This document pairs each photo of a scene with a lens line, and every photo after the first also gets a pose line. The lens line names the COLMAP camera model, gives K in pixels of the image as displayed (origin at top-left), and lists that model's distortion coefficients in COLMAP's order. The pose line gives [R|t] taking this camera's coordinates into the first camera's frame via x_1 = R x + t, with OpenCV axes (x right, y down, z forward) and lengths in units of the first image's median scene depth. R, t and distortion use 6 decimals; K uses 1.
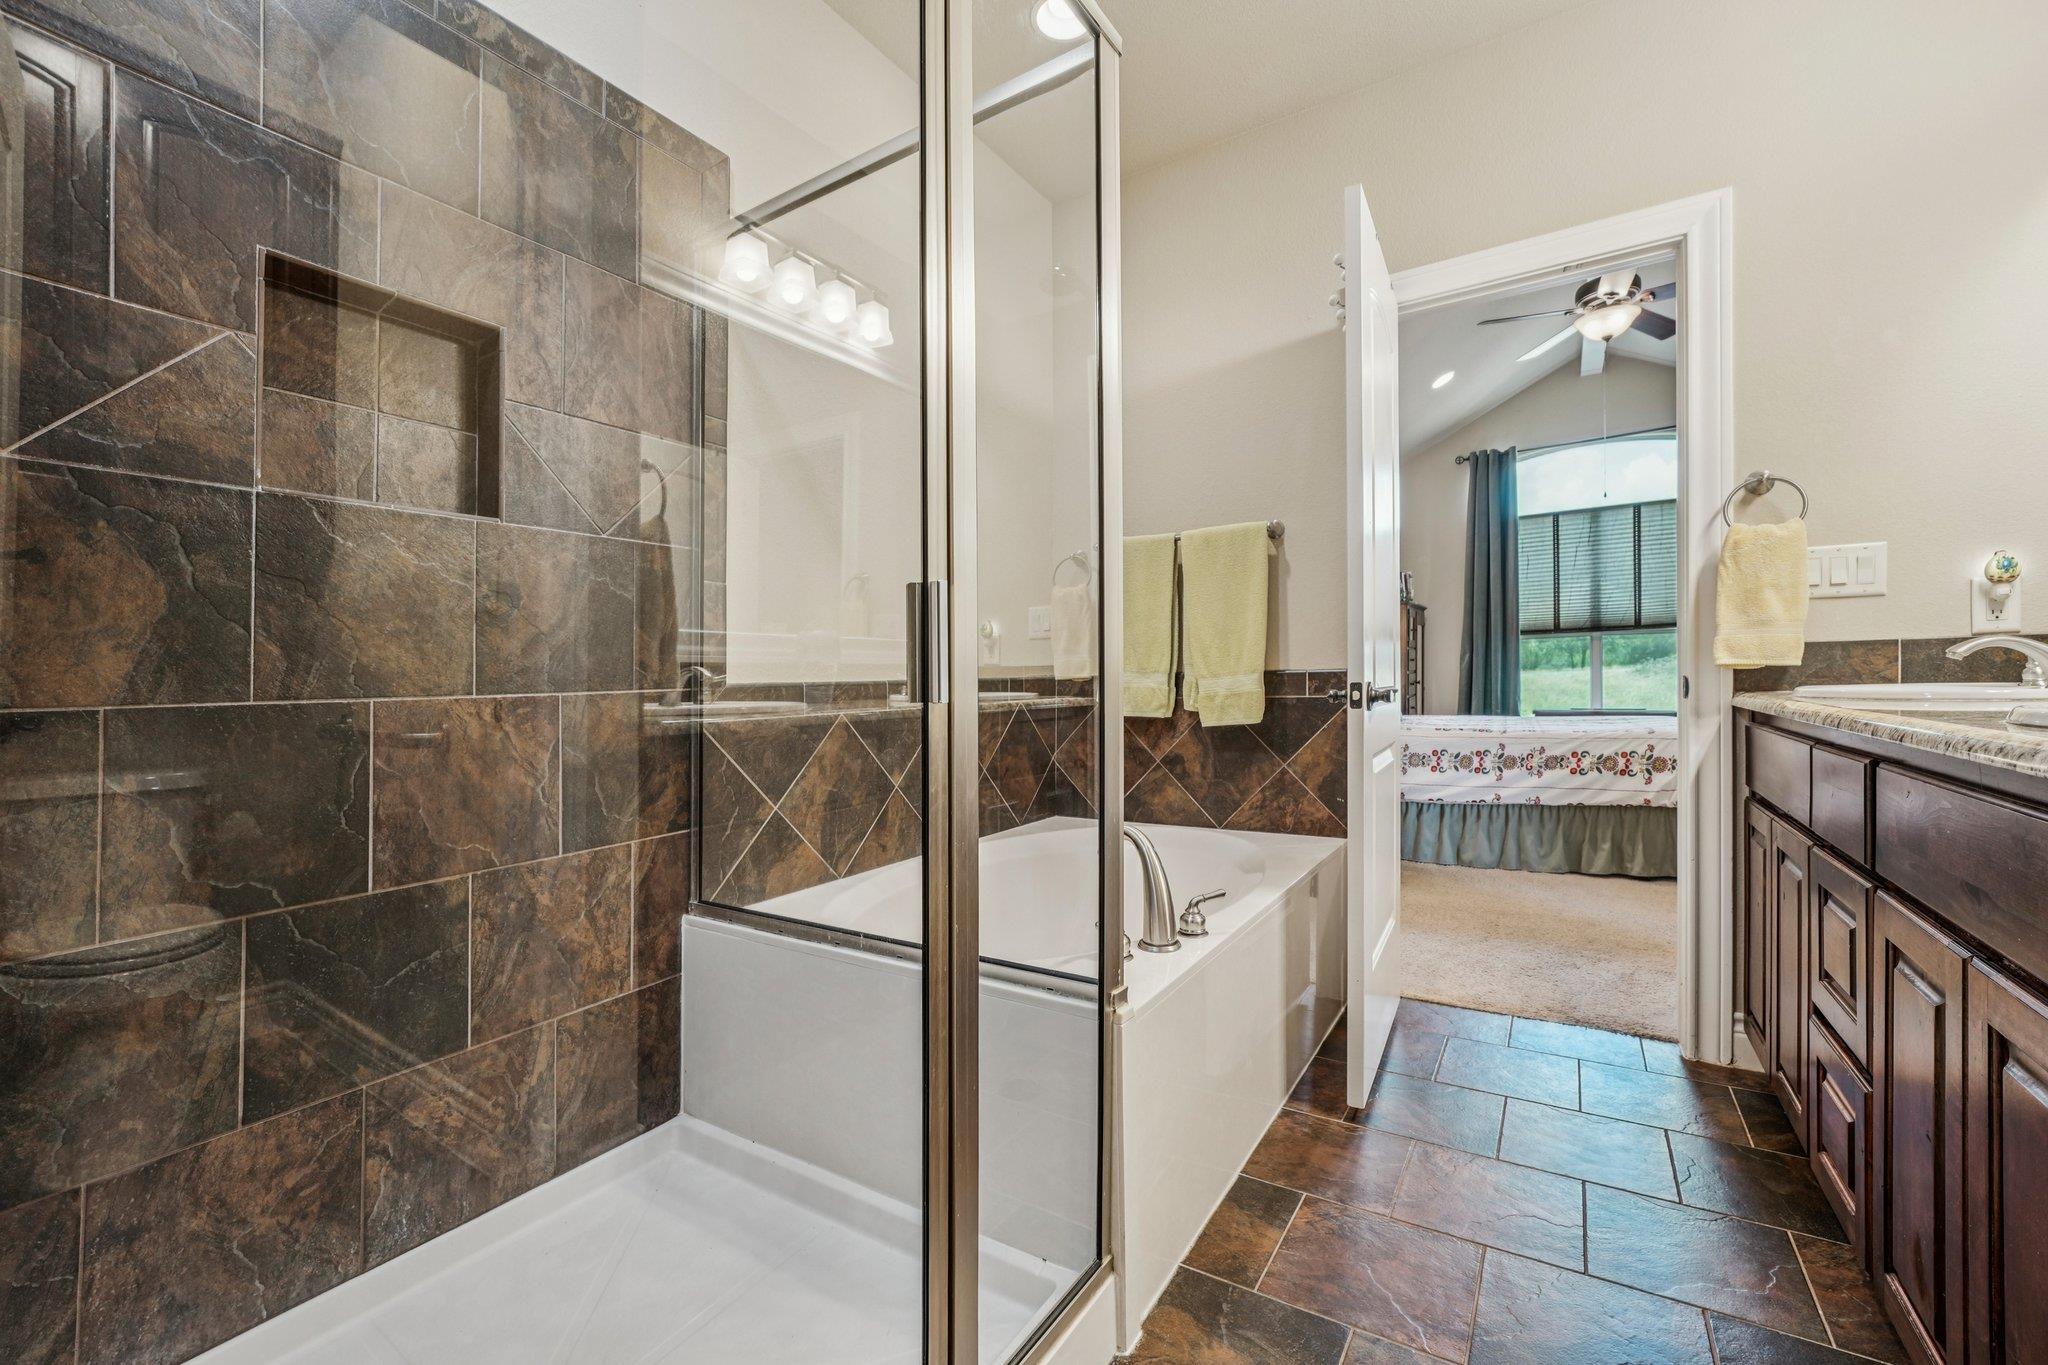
lens RADIAL K [[829.4, 0, 1024.0], [0, 829.4, 682.5], [0, 0, 1]] dist [-0.042656, 0.000081]
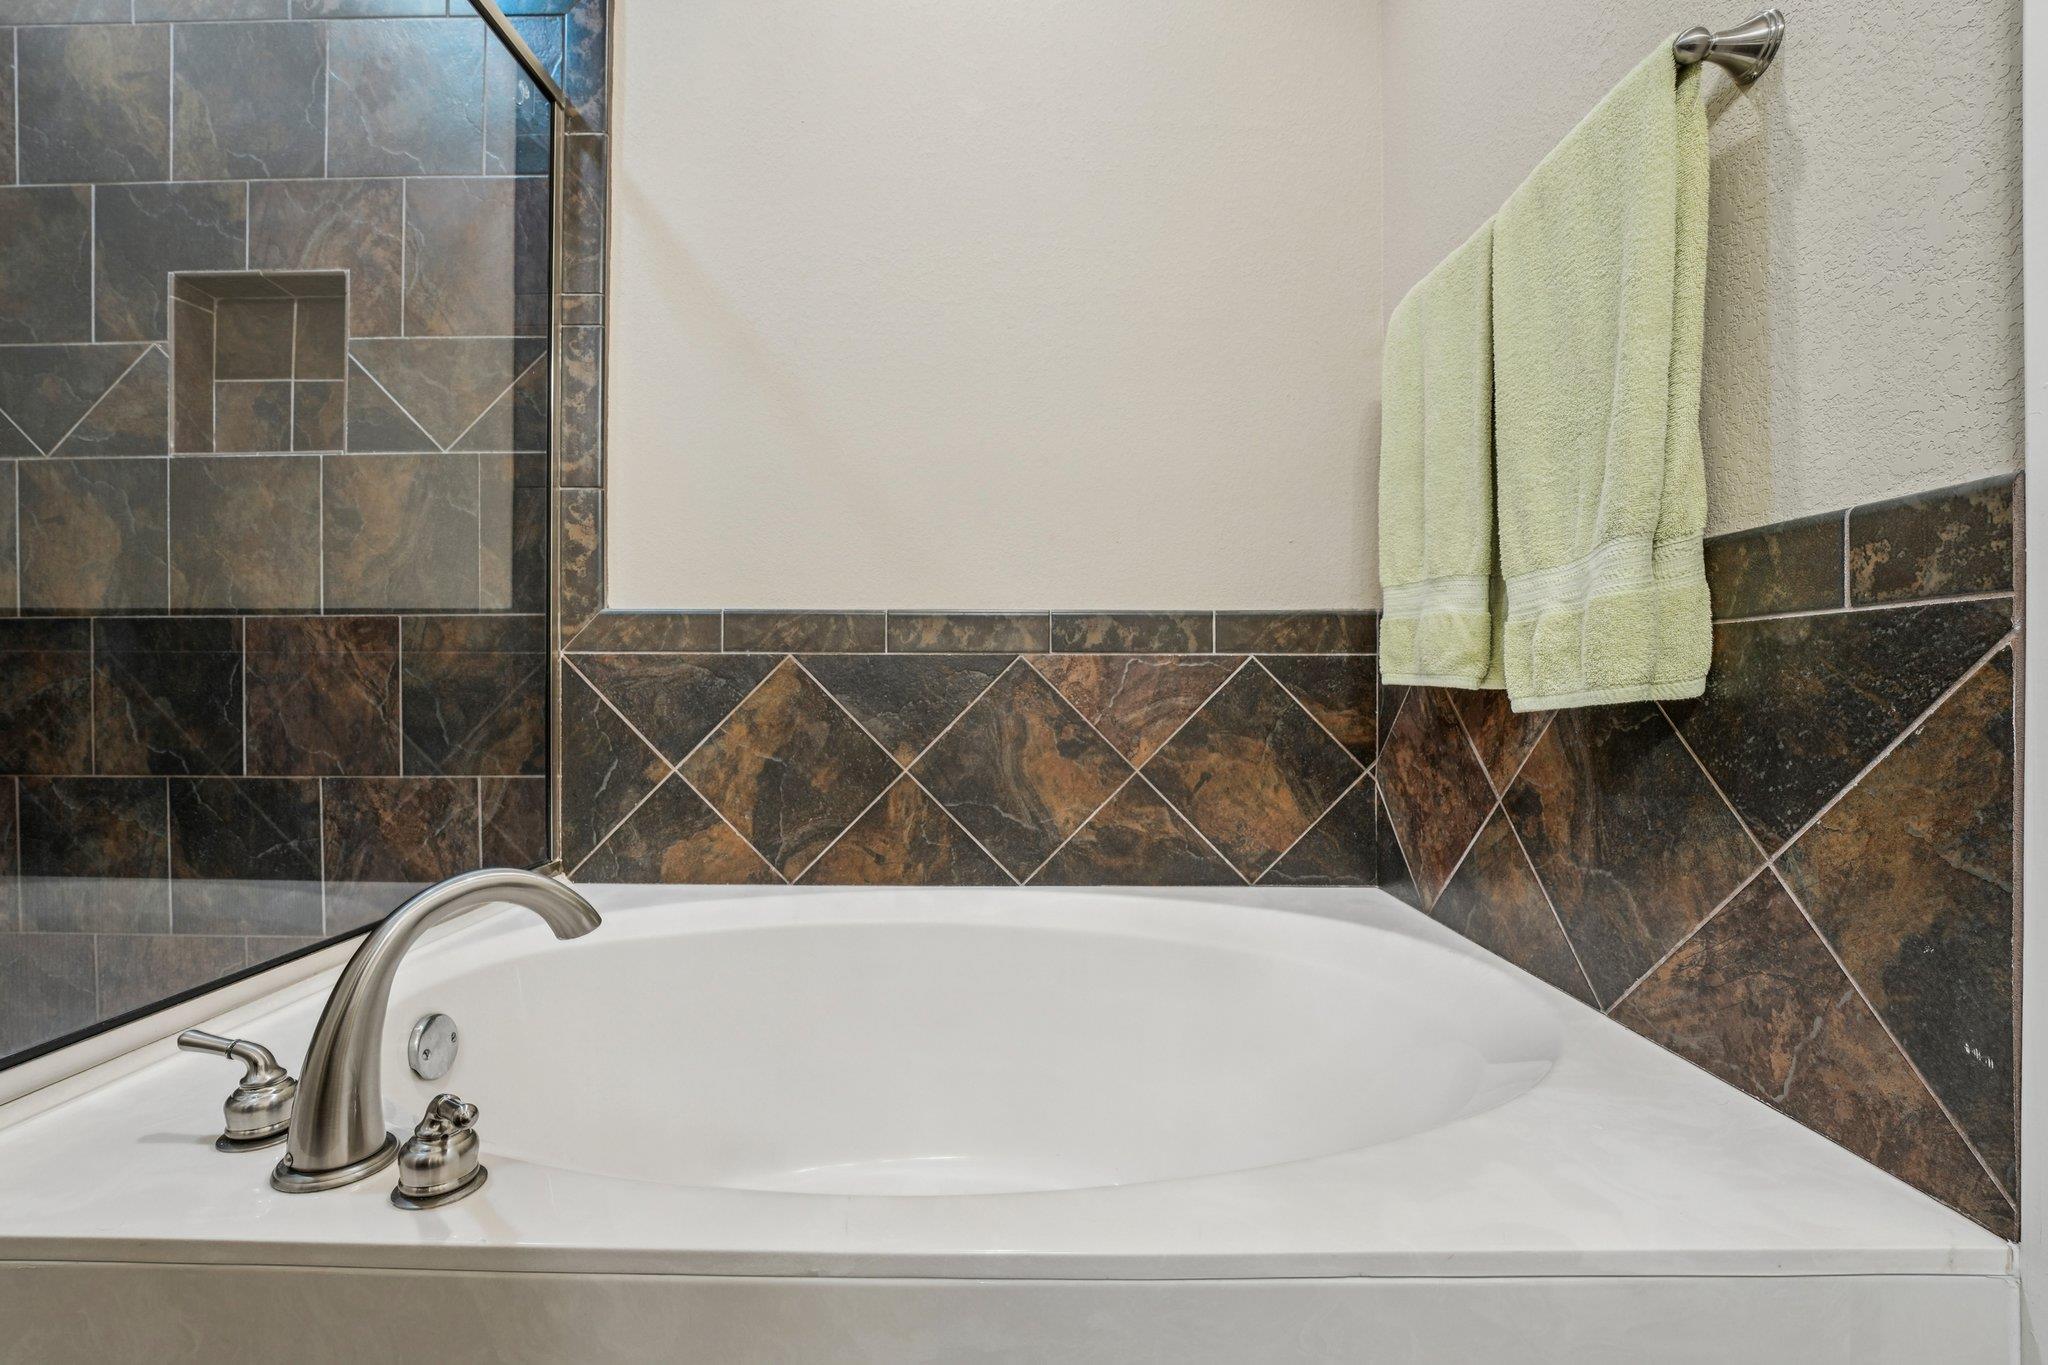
lens RADIAL K [[849.2, 0, 1024.0], [0, 849.2, 682.5], [0, 0, 1]] dist [-0.024144, -0.010097]
pose [[0.537797, 0.020378, -0.842828, 0.679657], [-0.017758, 0.999760, 0.012842, 0.066271], [0.842888, 0.008061, 0.538029, 1.046458]]
